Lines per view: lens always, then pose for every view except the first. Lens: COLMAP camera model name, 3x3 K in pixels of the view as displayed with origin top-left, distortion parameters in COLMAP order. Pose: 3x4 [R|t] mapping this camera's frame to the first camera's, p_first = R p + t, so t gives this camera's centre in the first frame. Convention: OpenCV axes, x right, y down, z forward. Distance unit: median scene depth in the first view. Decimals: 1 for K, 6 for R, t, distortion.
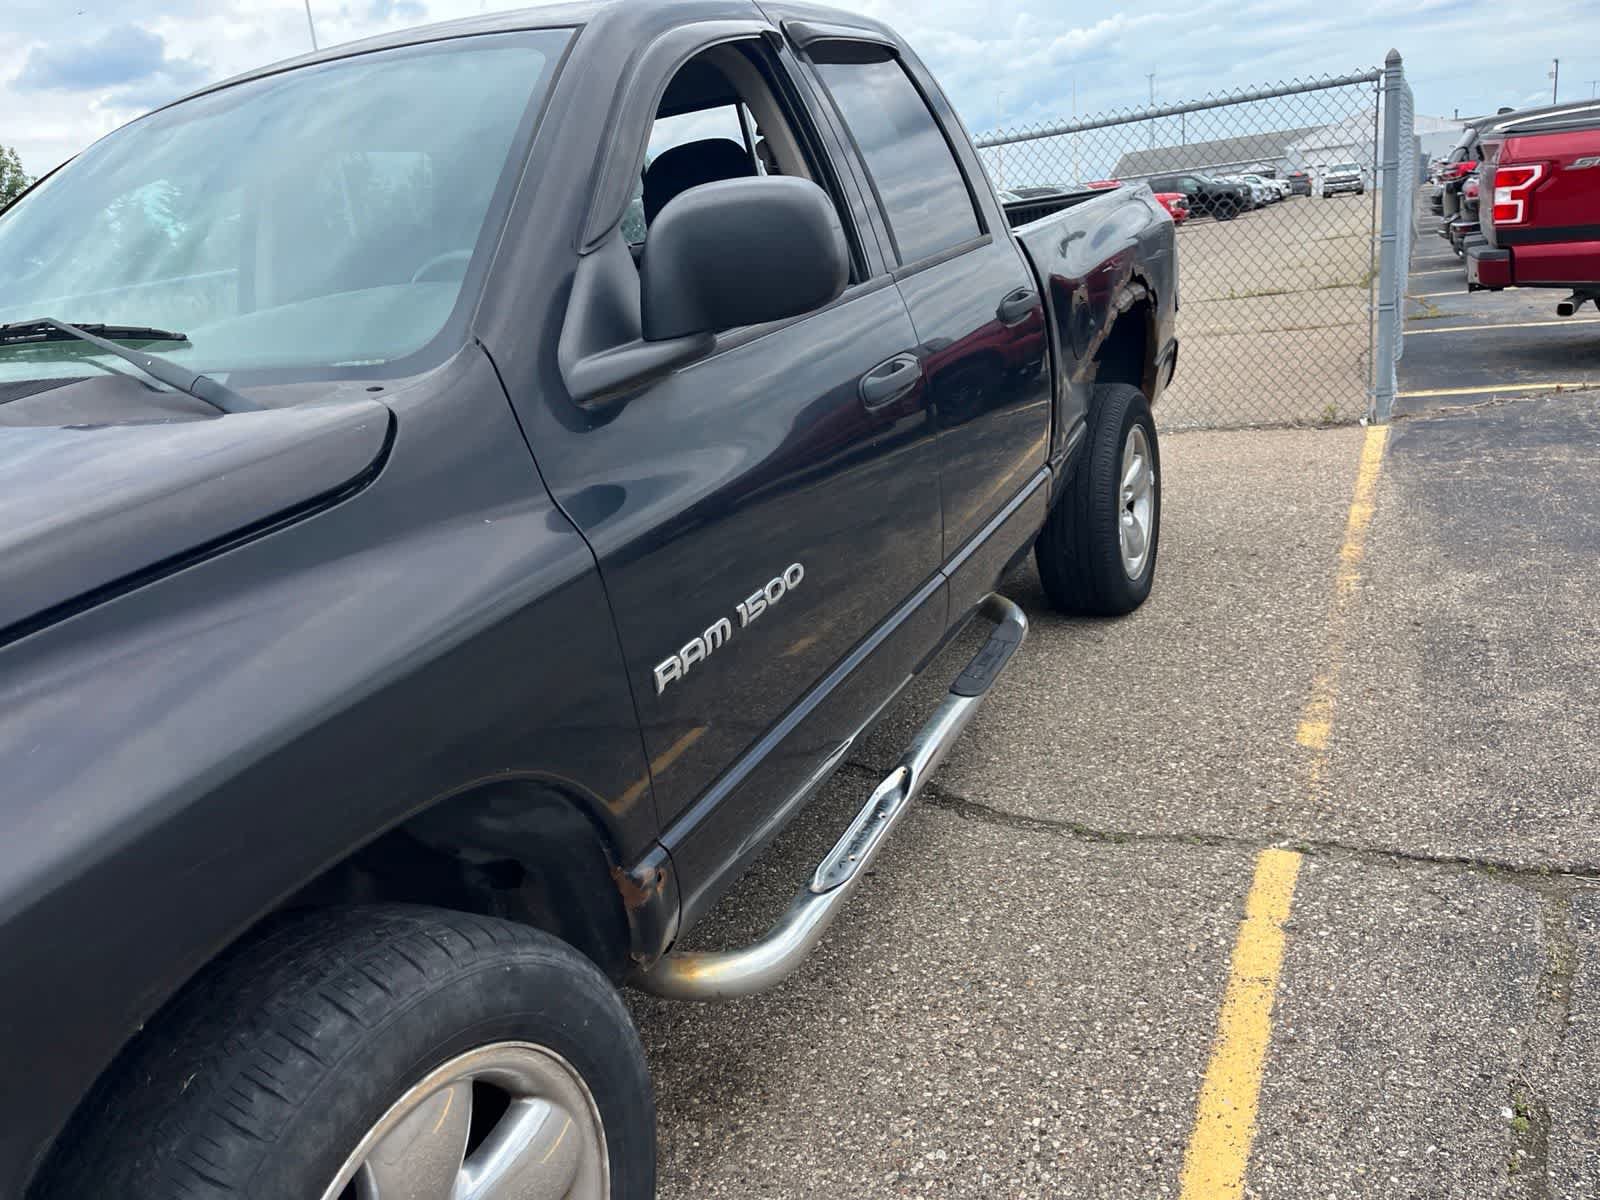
lens RADIAL K [[1202.5, 0, 789.3], [0, 1202.5, 636.3], [0, 0, 1]] dist [0.066603, -0.093360]
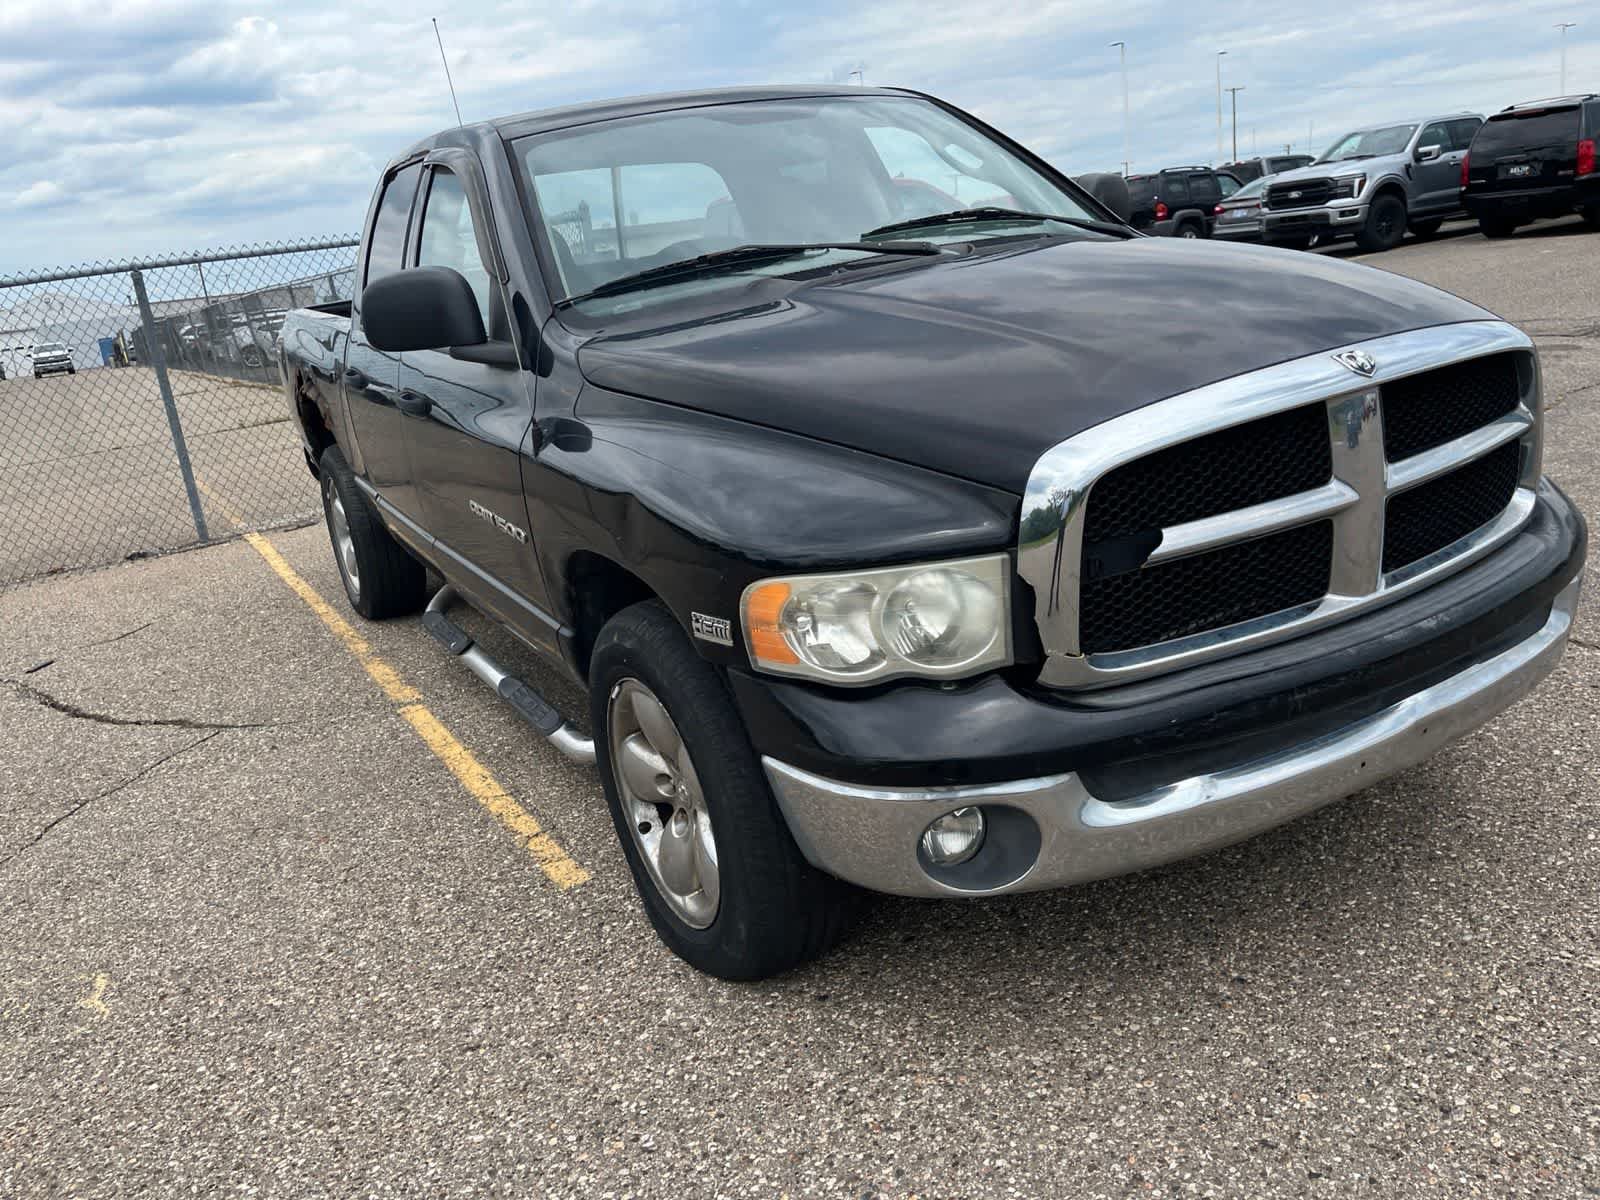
lens RADIAL K [[1202.5, 0, 774.3], [0, 1202.5, 635.1], [0, 0, 1]] dist [0.066603, -0.093360]
pose [[0.558755, -0.198956, 0.805114, -1.405712], [0.312036, 0.949896, 0.018179, 0.133054], [-0.768392, 0.241067, 0.592841, 0.173285]]
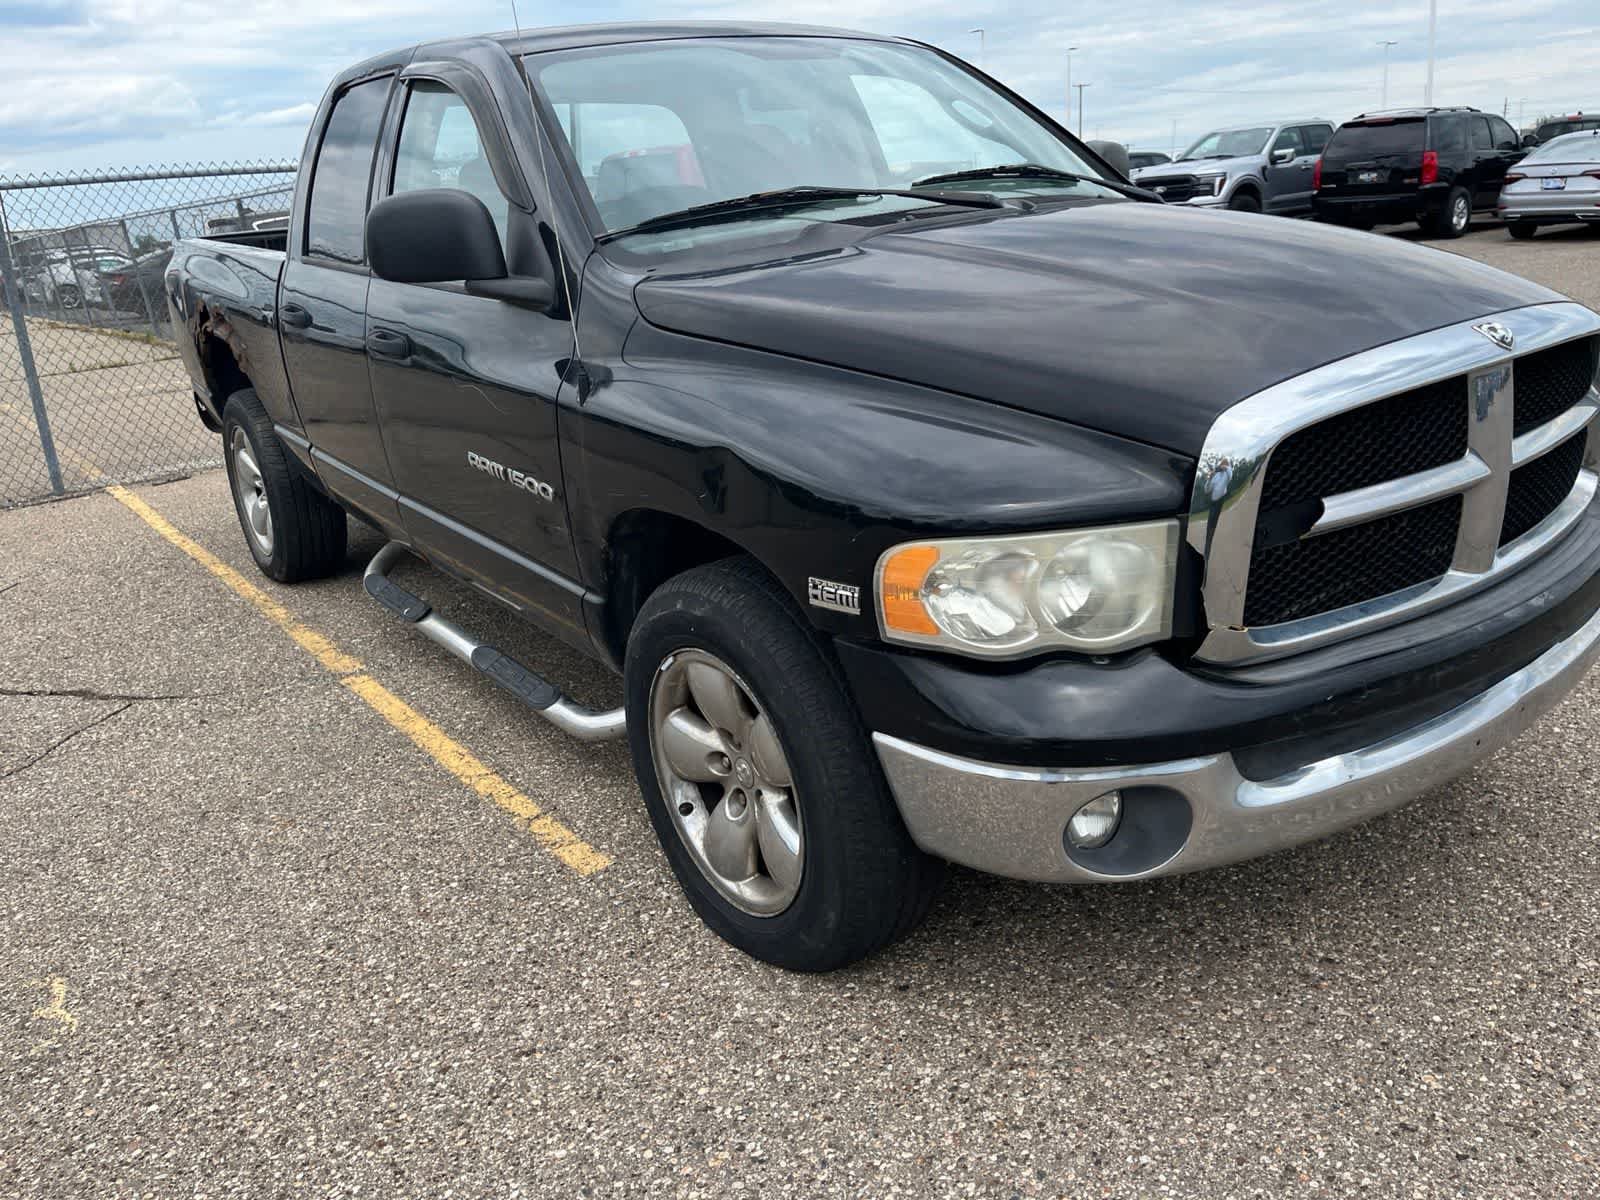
lens RADIAL K [[1202.5, 0, 778.6], [0, 1202.5, 637.5], [0, 0, 1]] dist [0.066603, -0.093360]
pose [[0.449531, -0.211287, 0.867917, -1.439674], [0.292297, 0.952926, 0.080589, 0.090276], [-0.844088, 0.217462, 0.490128, 0.335414]]
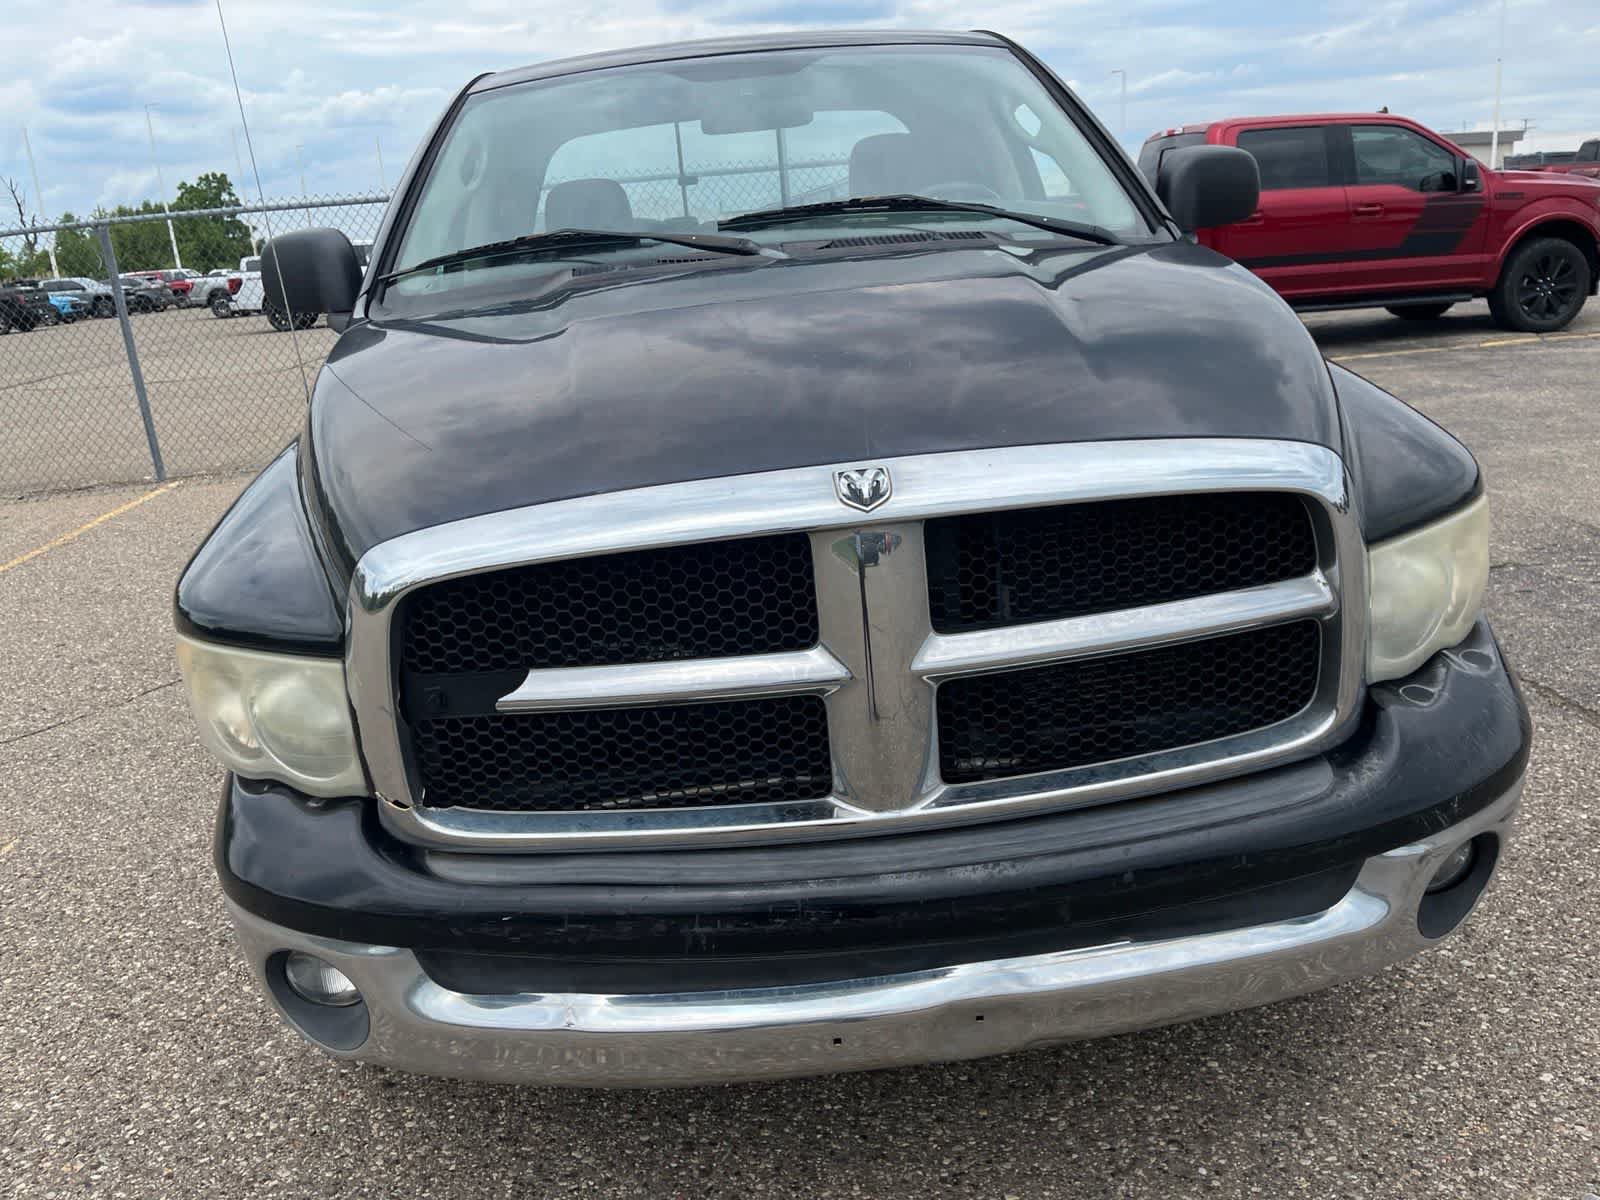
lens RADIAL K [[1202.5, 0, 789.3], [0, 1202.5, 611.9], [0, 0, 1]] dist [0.066603, -0.093360]
pose [[0.857721, -0.097704, 0.504747, -0.894864], [0.130673, 0.990964, -0.030232, 0.161783], [-0.497232, 0.091887, 0.862738, -0.102300]]
